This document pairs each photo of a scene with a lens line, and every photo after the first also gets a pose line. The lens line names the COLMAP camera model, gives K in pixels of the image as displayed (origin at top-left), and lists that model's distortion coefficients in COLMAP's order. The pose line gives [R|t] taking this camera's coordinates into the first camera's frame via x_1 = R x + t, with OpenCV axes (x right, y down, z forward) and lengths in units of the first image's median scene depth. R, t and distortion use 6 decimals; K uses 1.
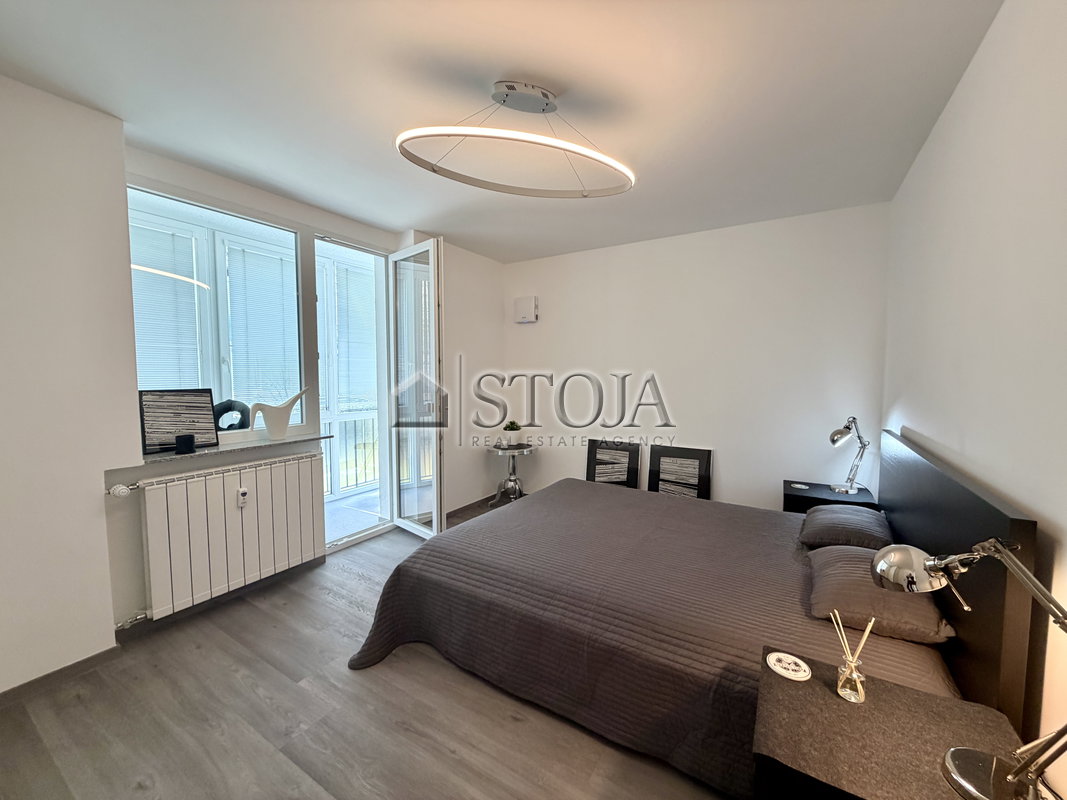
lens RADIAL K [[425.6, 0, 531.6], [0, 425.6, 398.1], [0, 0, 1]] dist [-0.001405, 0.000030]
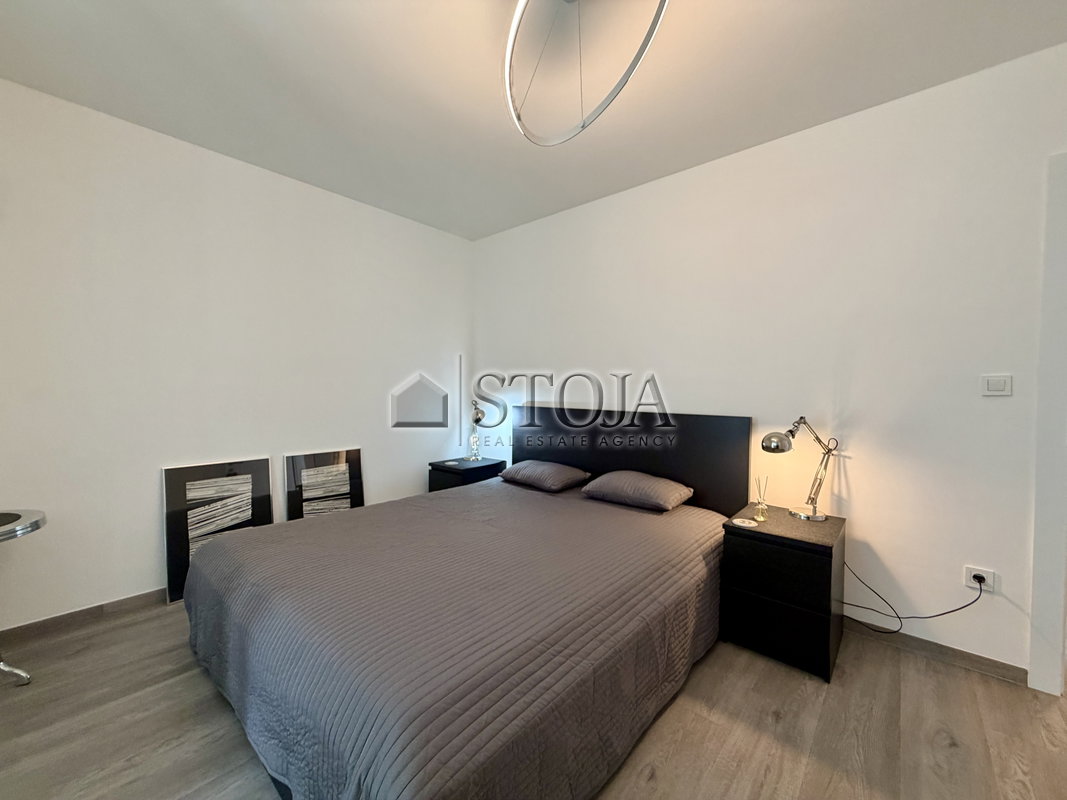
lens RADIAL K [[425.6, 0, 531.6], [0, 425.6, 398.1], [0, 0, 1]] dist [-0.001405, 0.000030]
pose [[0.167277, -0.021131, 0.985683, -0.368401], [0.052088, 0.998563, 0.012568, 0.023731], [-0.984533, 0.049240, 0.168137, 0.475322]]
